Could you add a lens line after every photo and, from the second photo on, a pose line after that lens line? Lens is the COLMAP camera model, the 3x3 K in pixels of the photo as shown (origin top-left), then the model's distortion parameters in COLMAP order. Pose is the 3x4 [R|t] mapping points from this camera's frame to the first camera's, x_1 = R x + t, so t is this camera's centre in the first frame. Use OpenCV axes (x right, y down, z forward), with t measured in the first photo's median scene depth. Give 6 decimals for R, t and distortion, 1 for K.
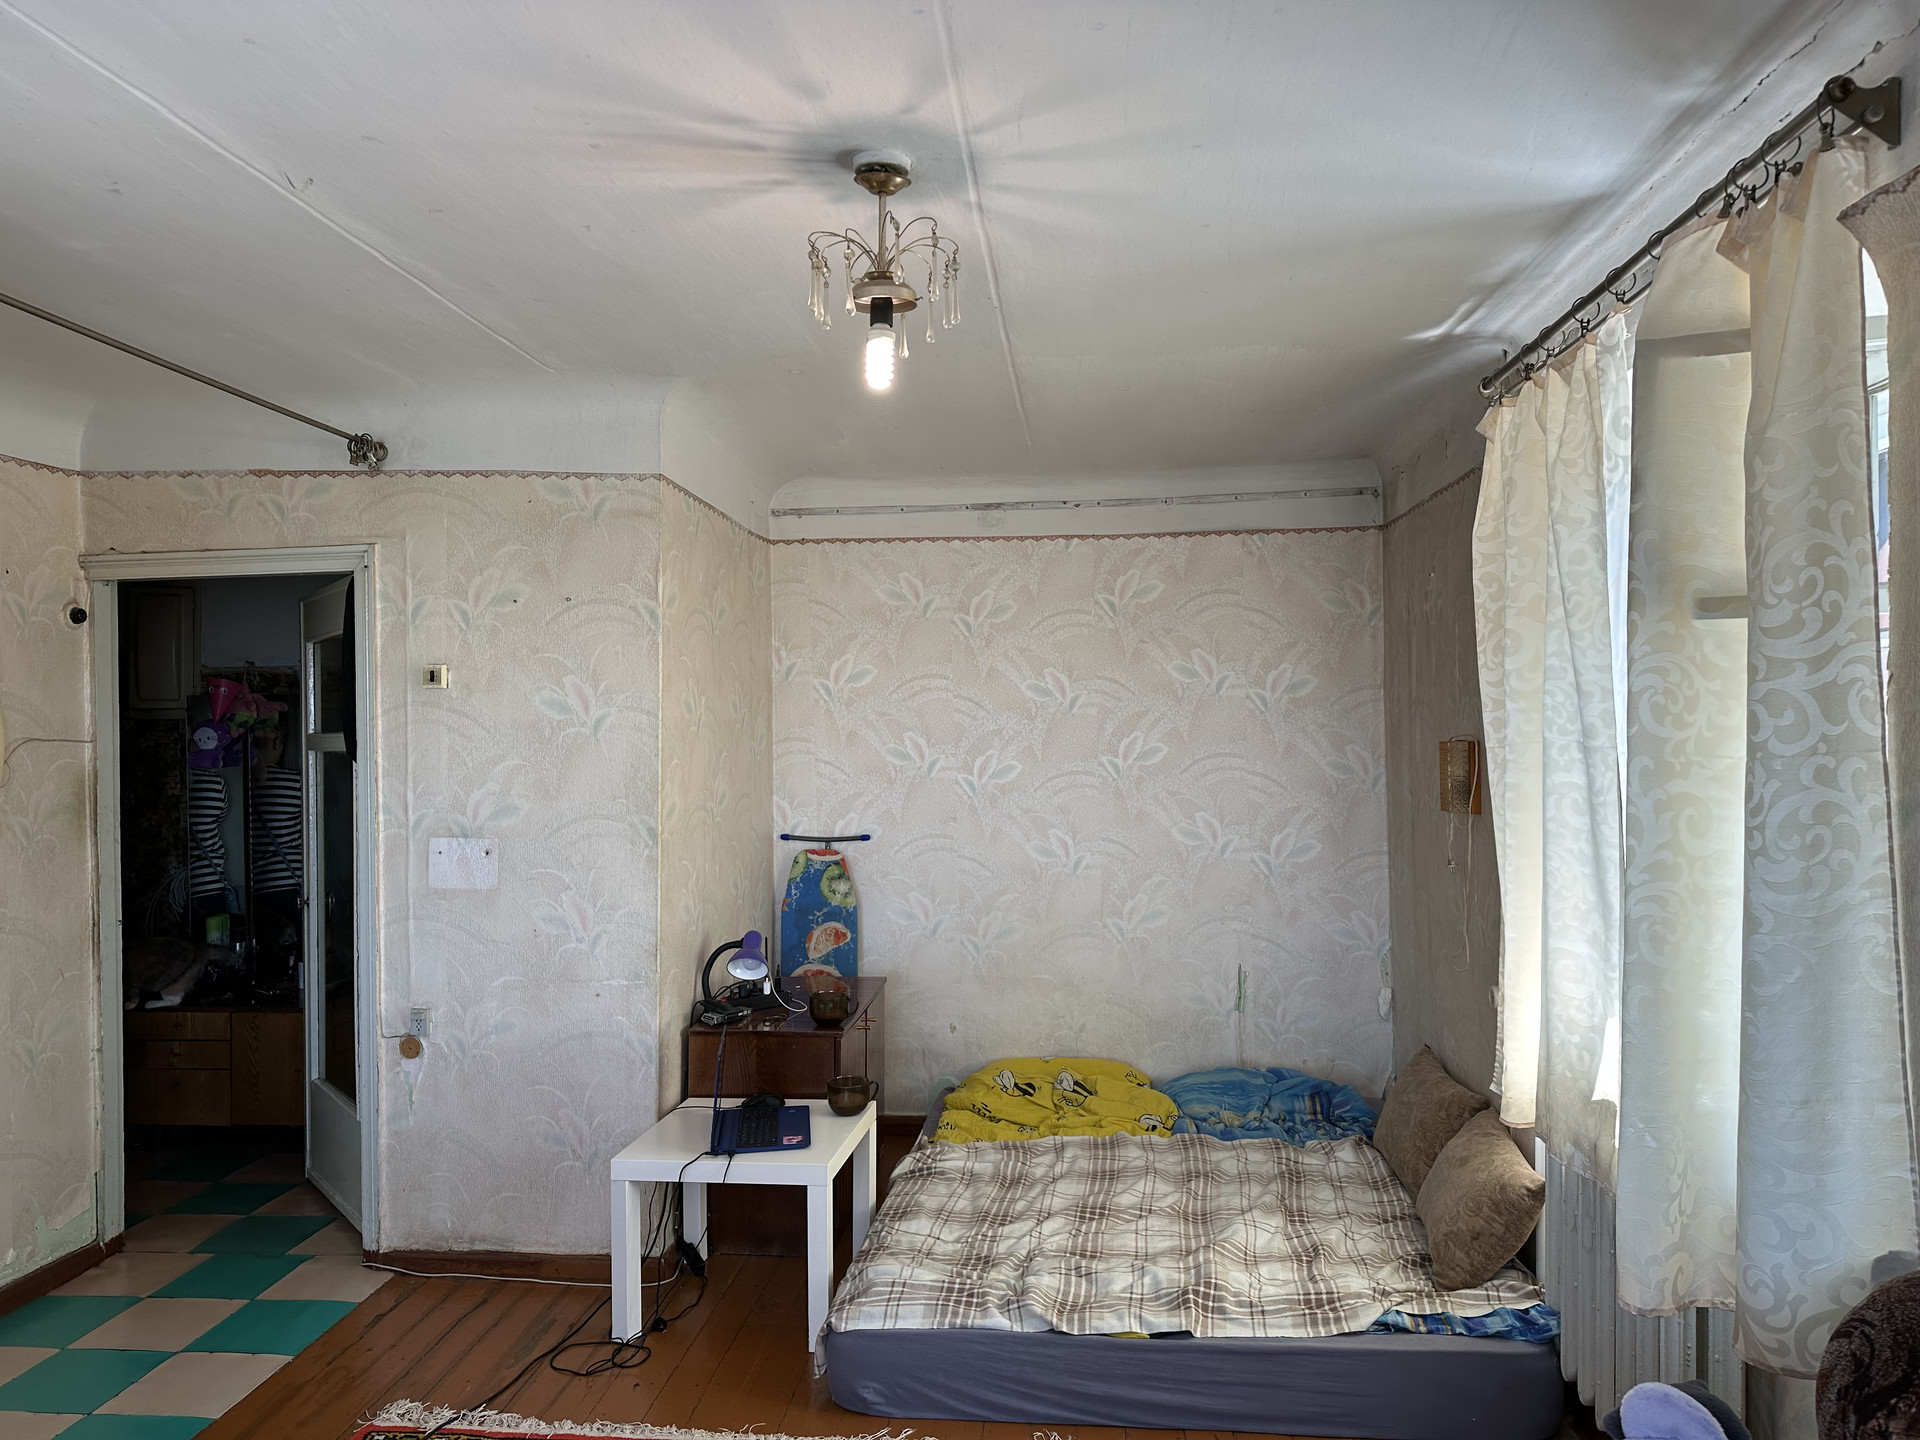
lens RADIAL K [[1344.9, 0, 960.0], [0, 1344.9, 720.0], [0, 0, 1]] dist [0.054813, -0.072829]
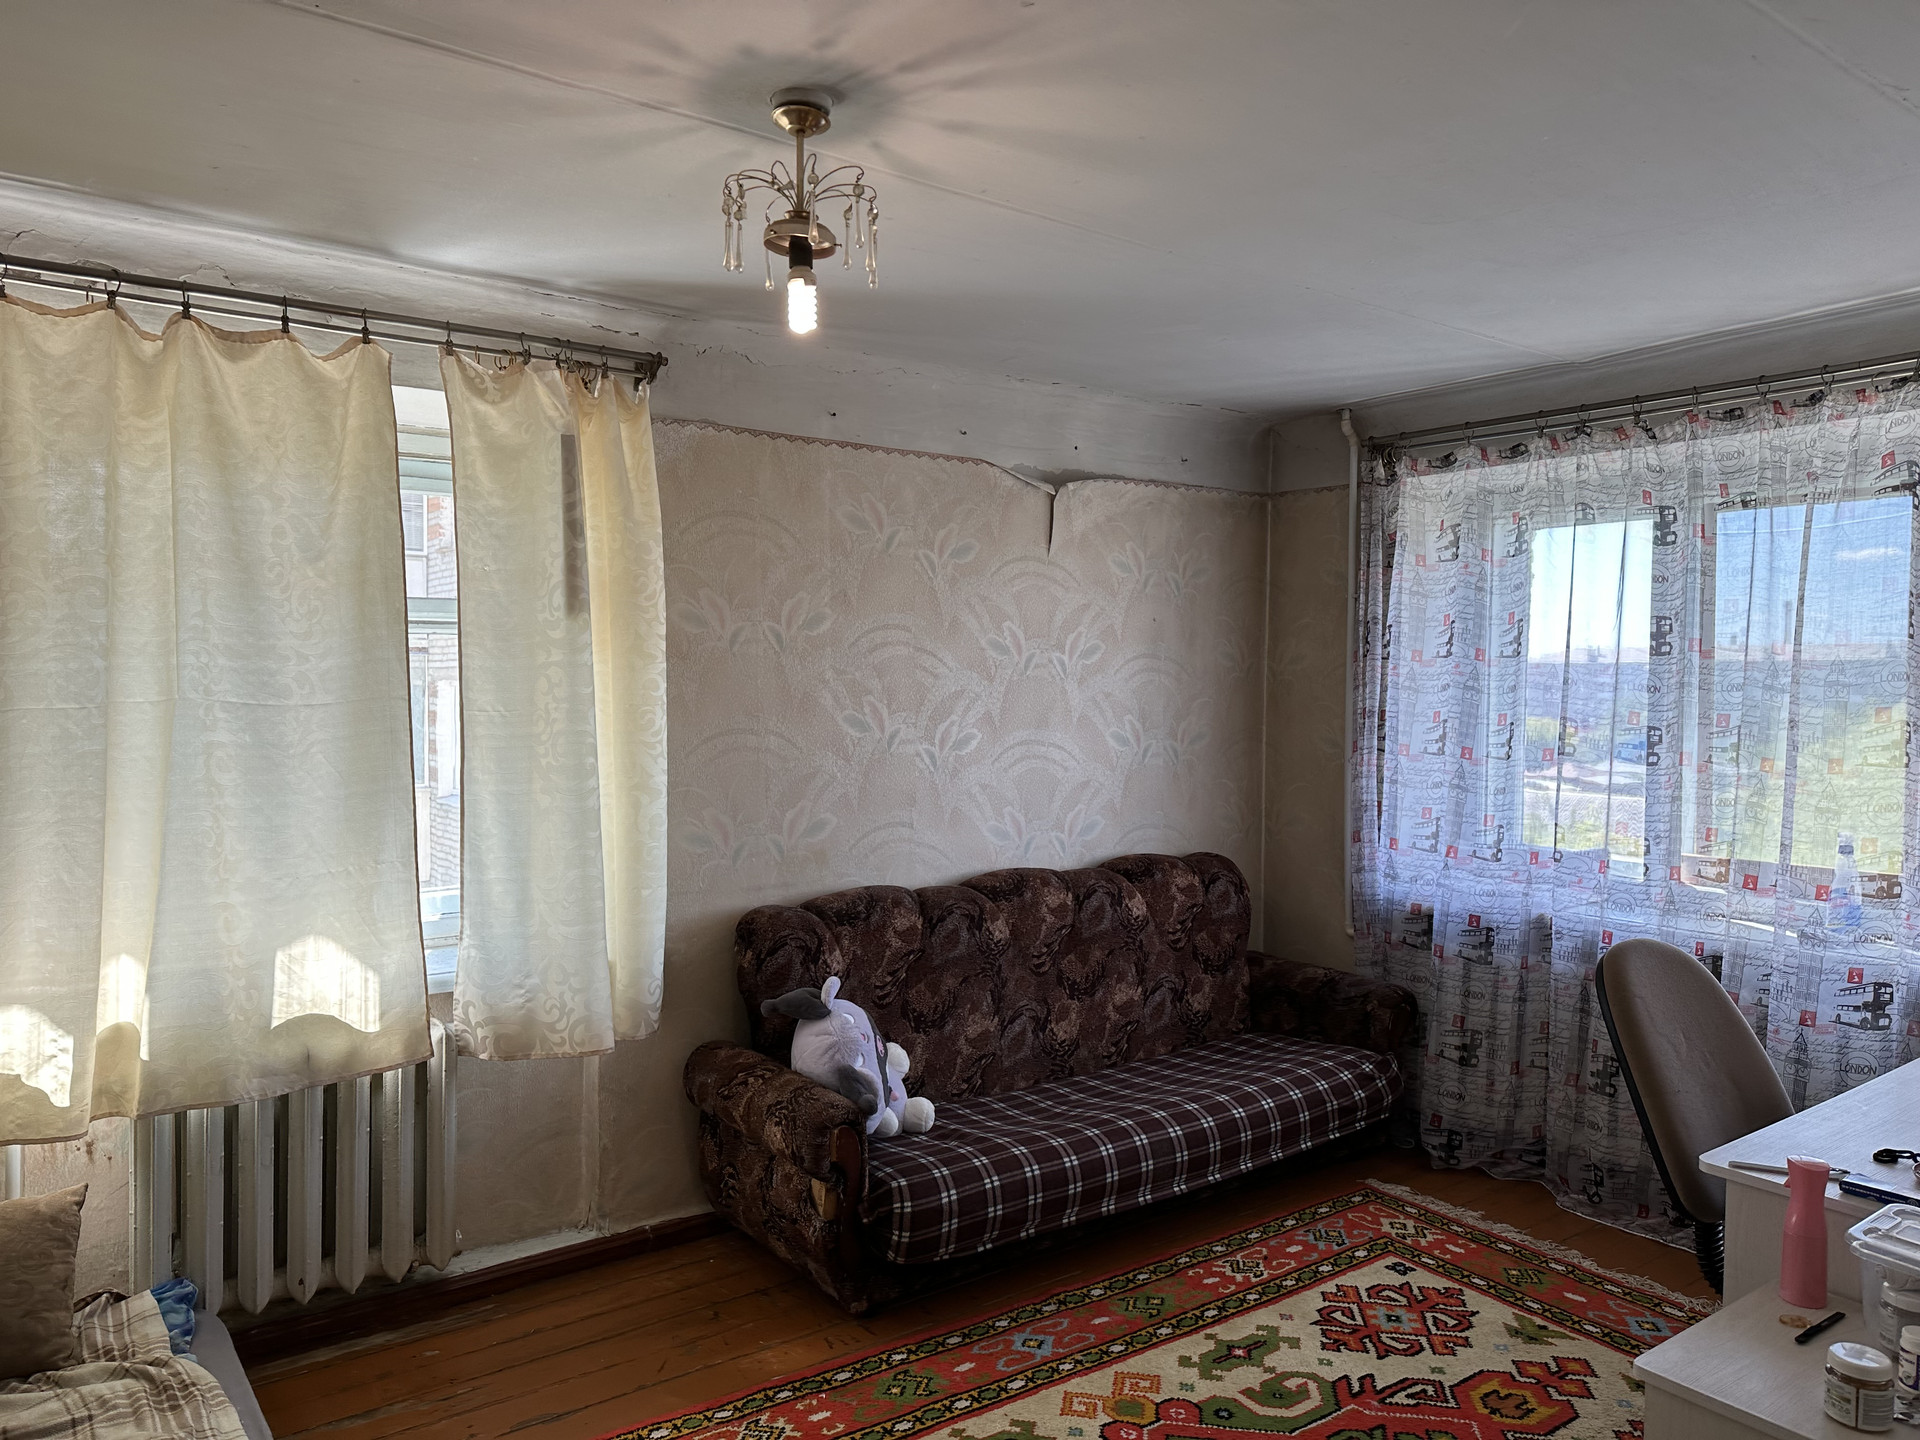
lens RADIAL K [[1352.5, 0, 961.6], [0, 1352.5, 713.9], [0, 0, 1]] dist [0.123651, -0.227785]
pose [[-0.667281, -0.002664, 0.744802, -0.877909], [0.005941, 0.999943, 0.008899, 0.024608], [-0.744783, 0.010363, -0.667227, 1.582650]]
